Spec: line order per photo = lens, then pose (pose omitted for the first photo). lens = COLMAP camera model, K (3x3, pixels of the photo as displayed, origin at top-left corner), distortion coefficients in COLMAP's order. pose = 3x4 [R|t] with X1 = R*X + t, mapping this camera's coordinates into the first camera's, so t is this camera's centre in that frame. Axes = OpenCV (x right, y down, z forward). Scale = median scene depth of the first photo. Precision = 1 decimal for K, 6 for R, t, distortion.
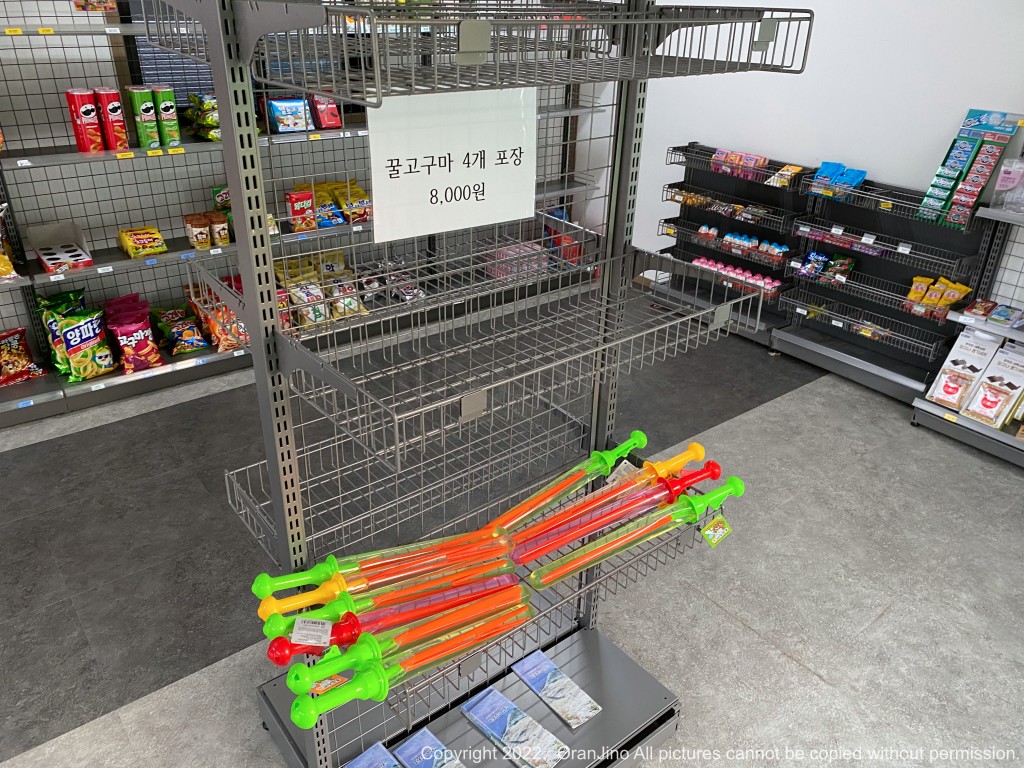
lens RADIAL K [[783.2, 0, 513.3], [0, 783.2, 386.2], [0, 0, 1]] dist [0.023200, -0.024548]
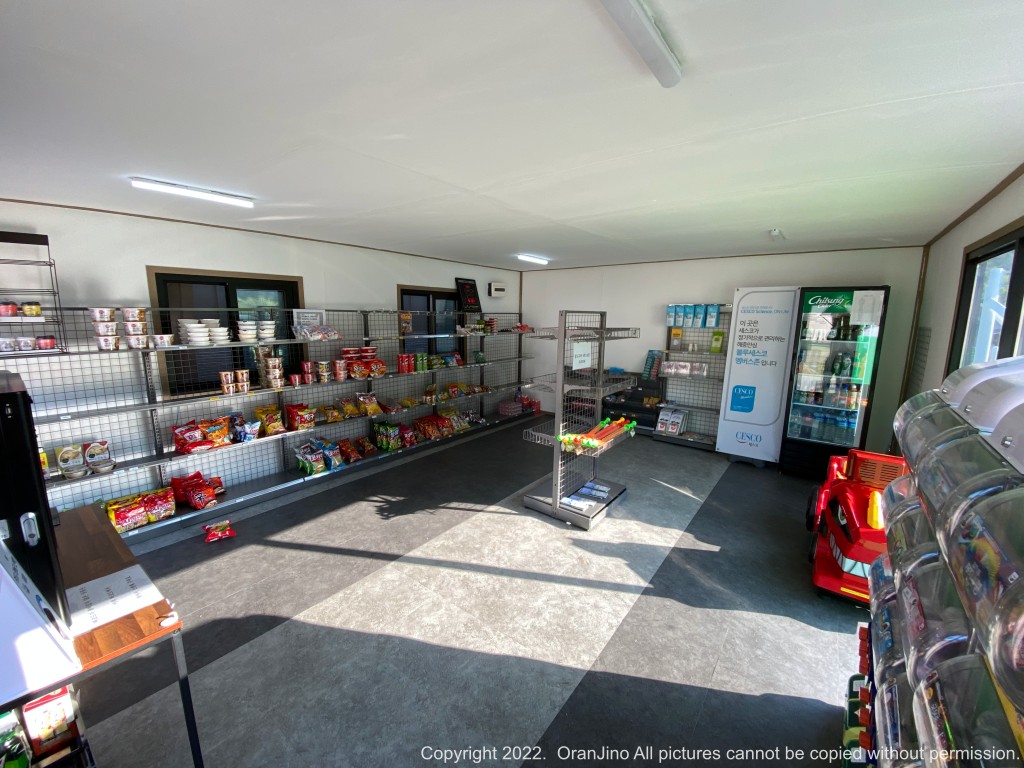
lens RADIAL K [[415.3, 0, 512.7], [0, 415.3, 386.7], [0, 0, 1]] dist [-0.013963, -0.005131]
pose [[0.969874, -0.061789, 0.235641, -0.467879], [0.127633, 0.952796, -0.275483, 0.245001], [-0.207496, 0.297259, 0.931978, -0.569209]]
